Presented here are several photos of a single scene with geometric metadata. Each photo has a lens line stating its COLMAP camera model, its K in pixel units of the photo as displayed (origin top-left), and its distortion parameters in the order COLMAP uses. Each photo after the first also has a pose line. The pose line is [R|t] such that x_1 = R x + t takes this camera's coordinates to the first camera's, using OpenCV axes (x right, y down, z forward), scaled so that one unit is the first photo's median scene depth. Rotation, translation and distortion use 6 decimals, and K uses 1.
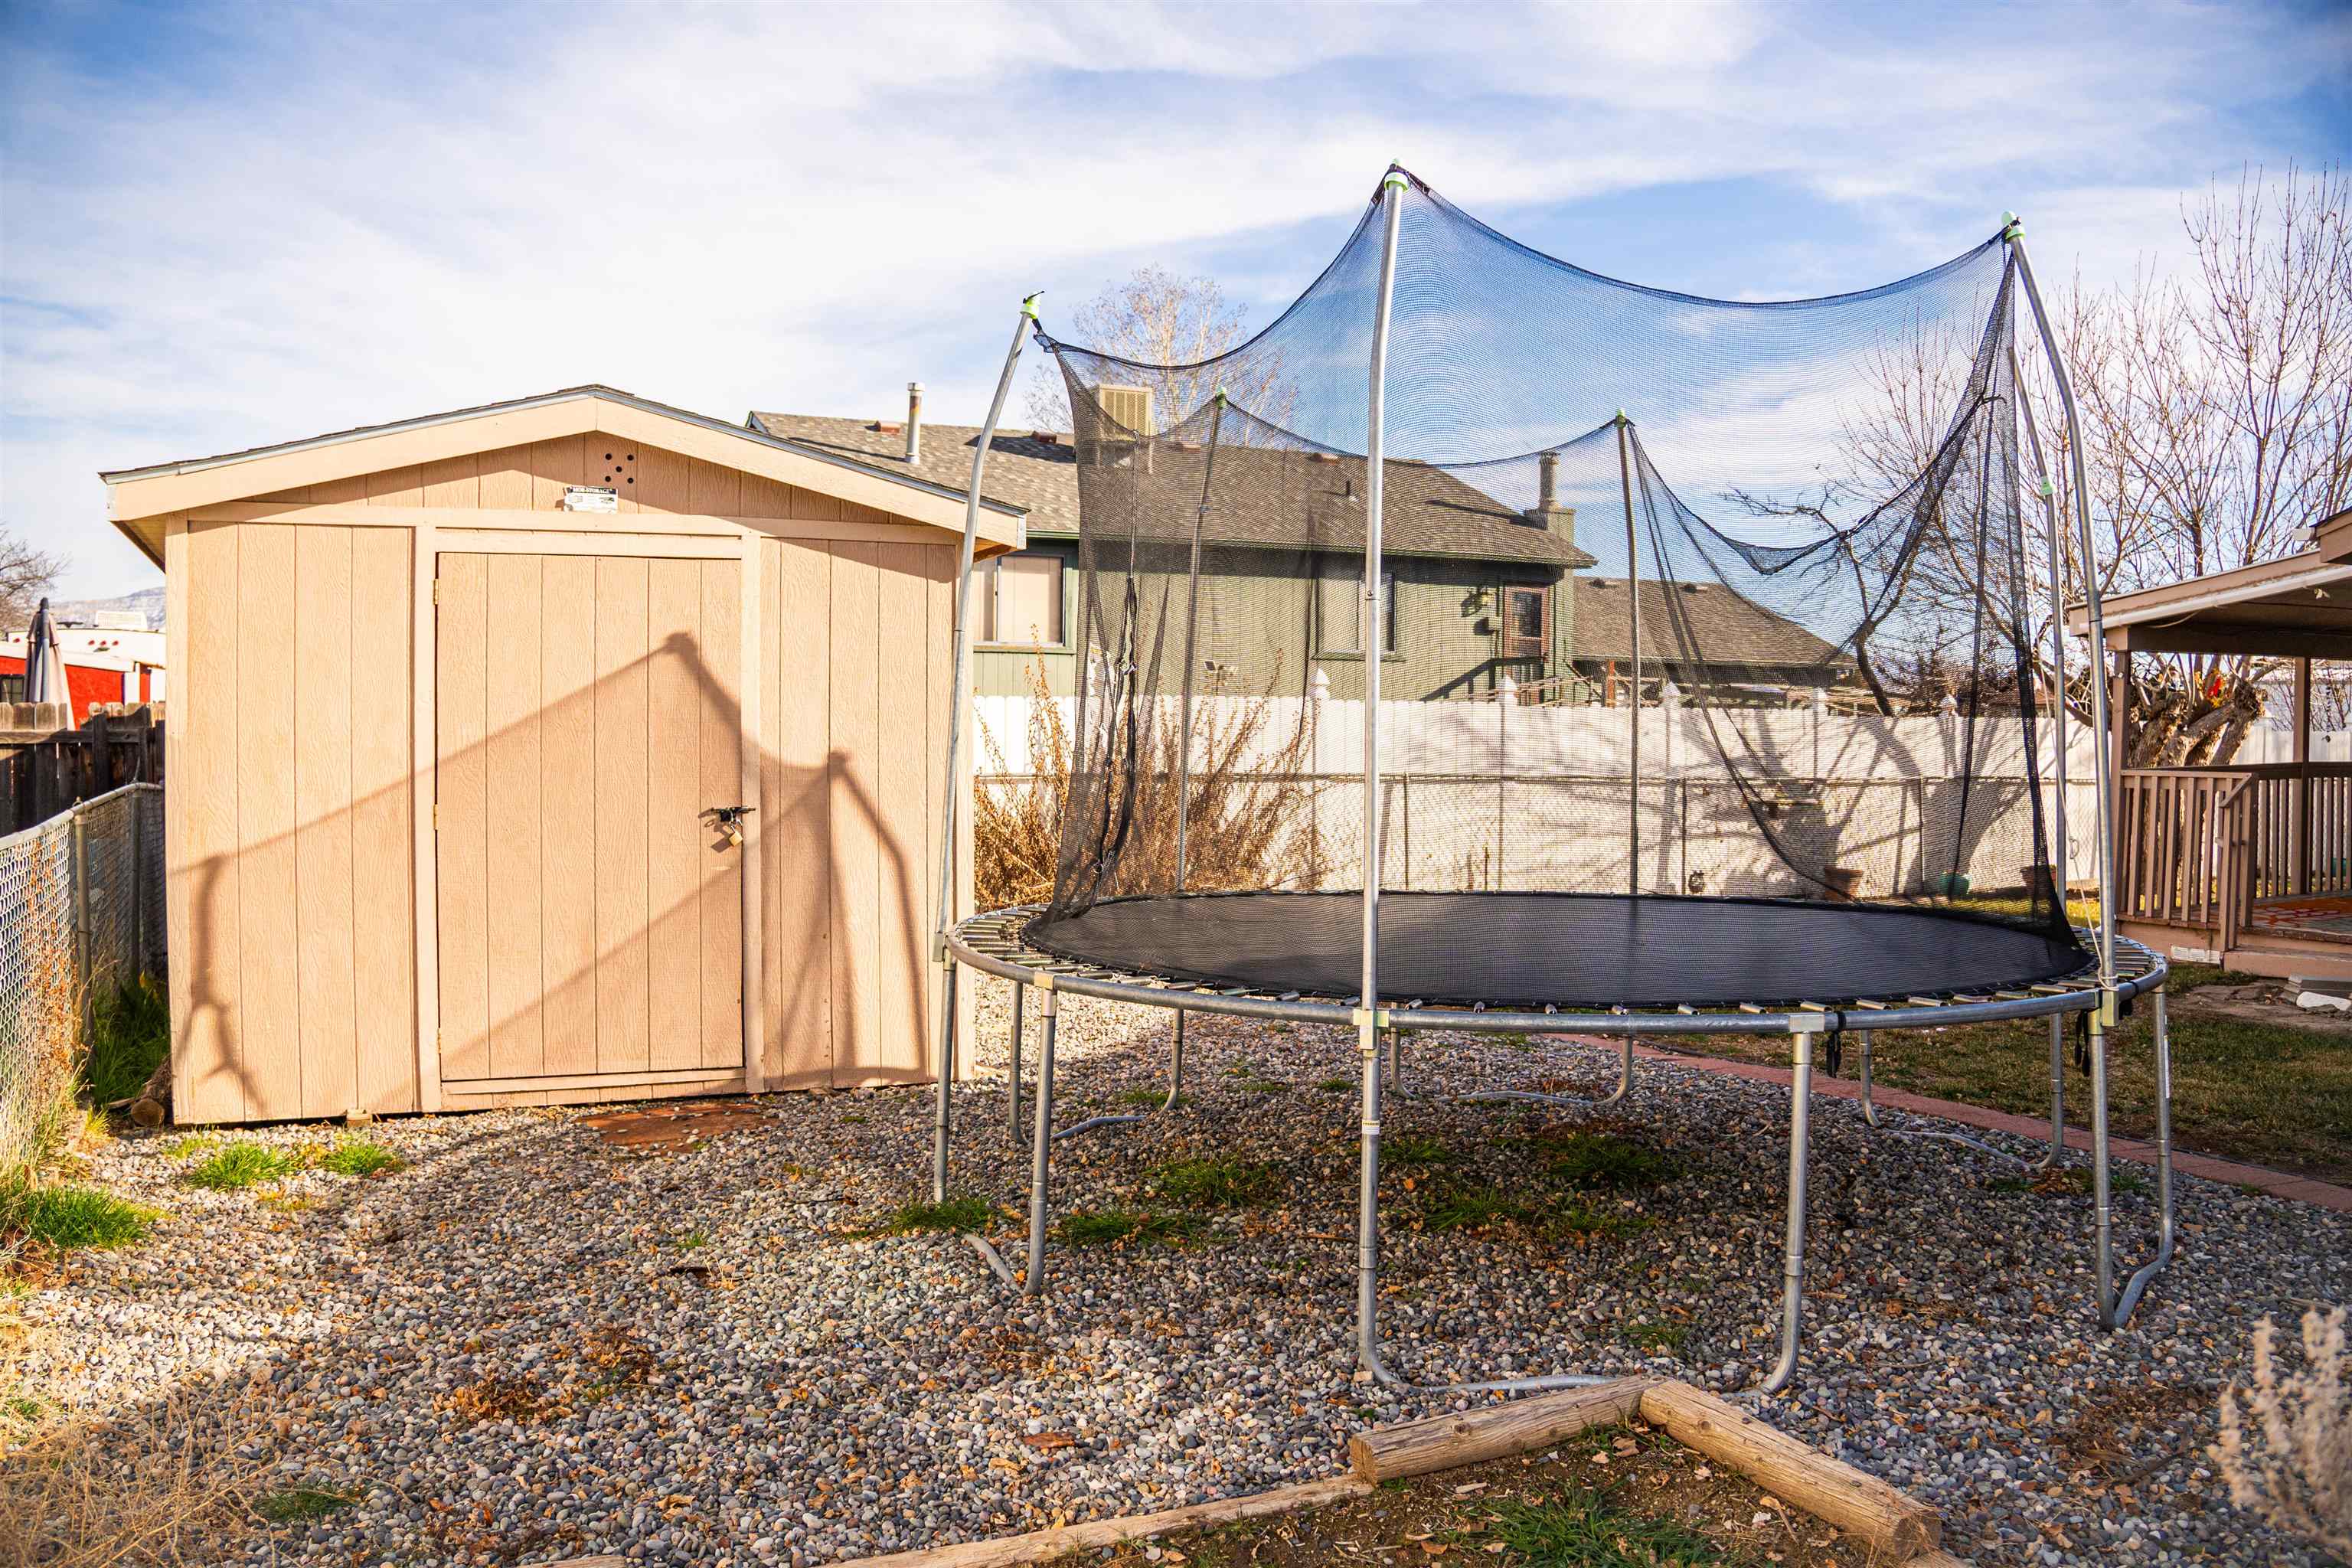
lens RADIAL K [[1883.7, 0, 1183.5], [0, 1883.7, 779.4], [0, 0, 1]] dist [-0.204438, 0.126529]
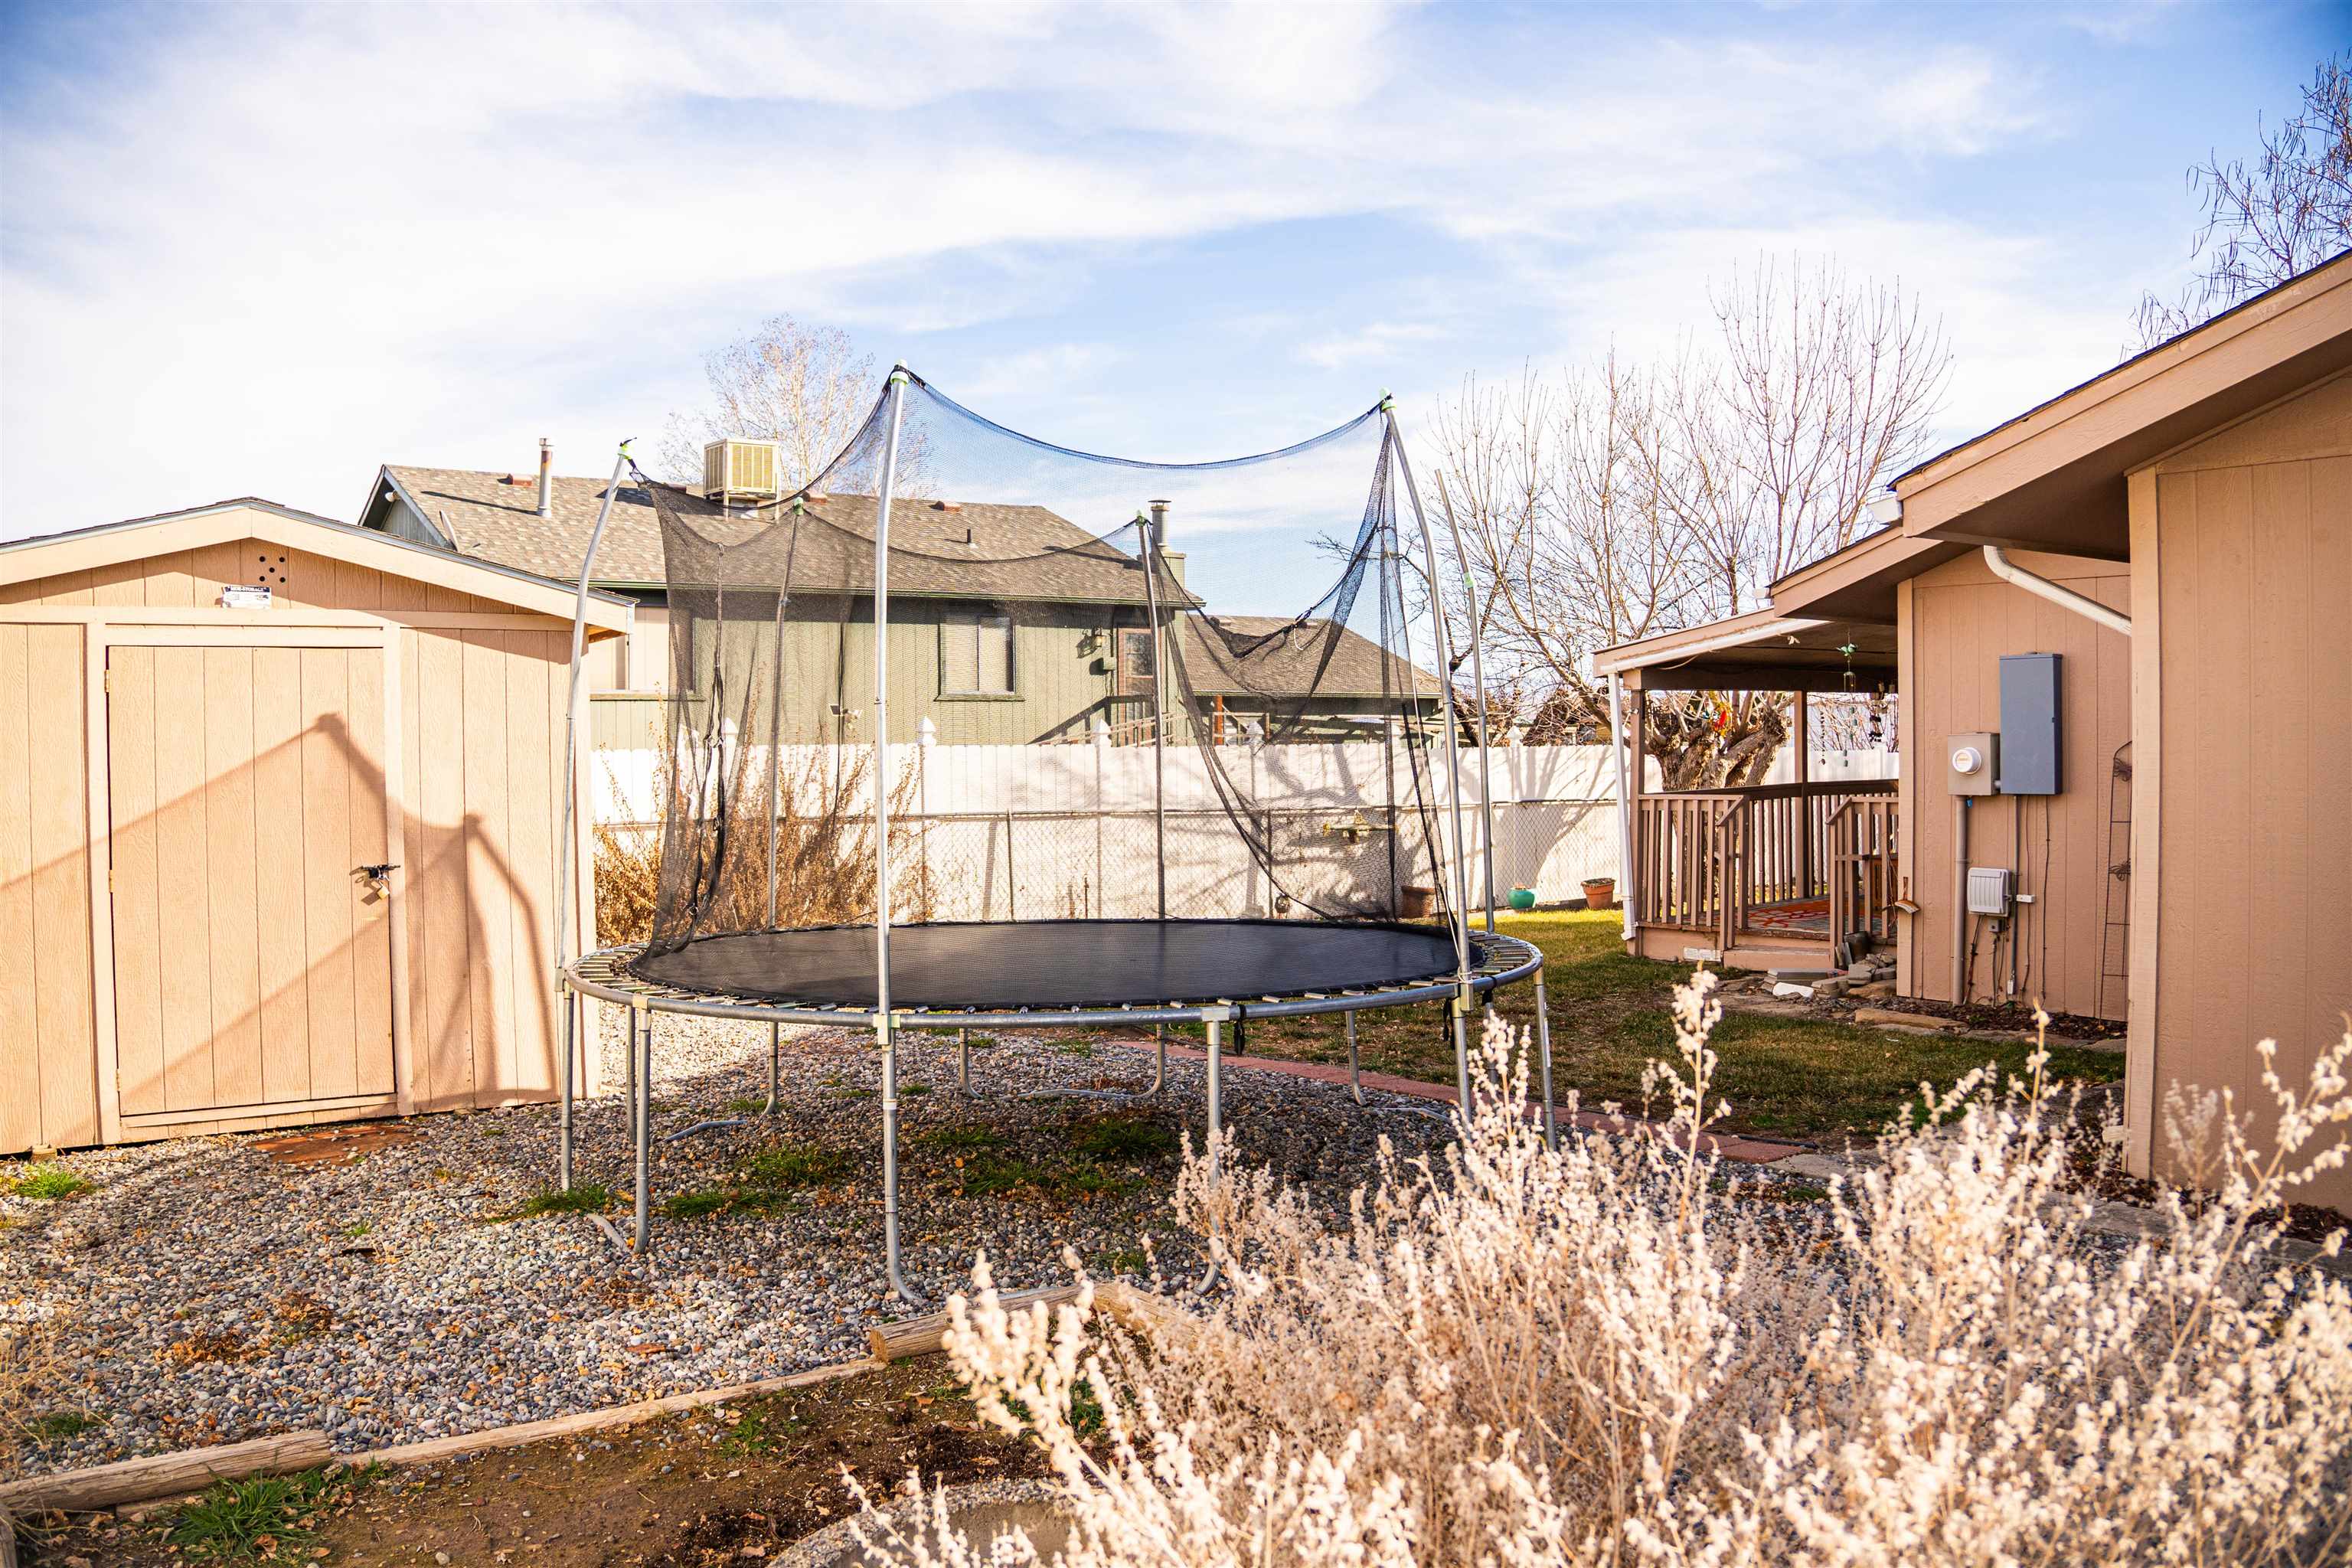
lens RADIAL K [[1883.7, 0, 1183.5], [0, 1883.7, 779.4], [0, 0, 1]] dist [-0.204438, 0.126529]
pose [[0.982588, -0.021264, 0.184580, 0.039535], [0.024083, 0.999625, -0.013043, -0.011871], [-0.184233, 0.017261, 0.982731, -0.196538]]
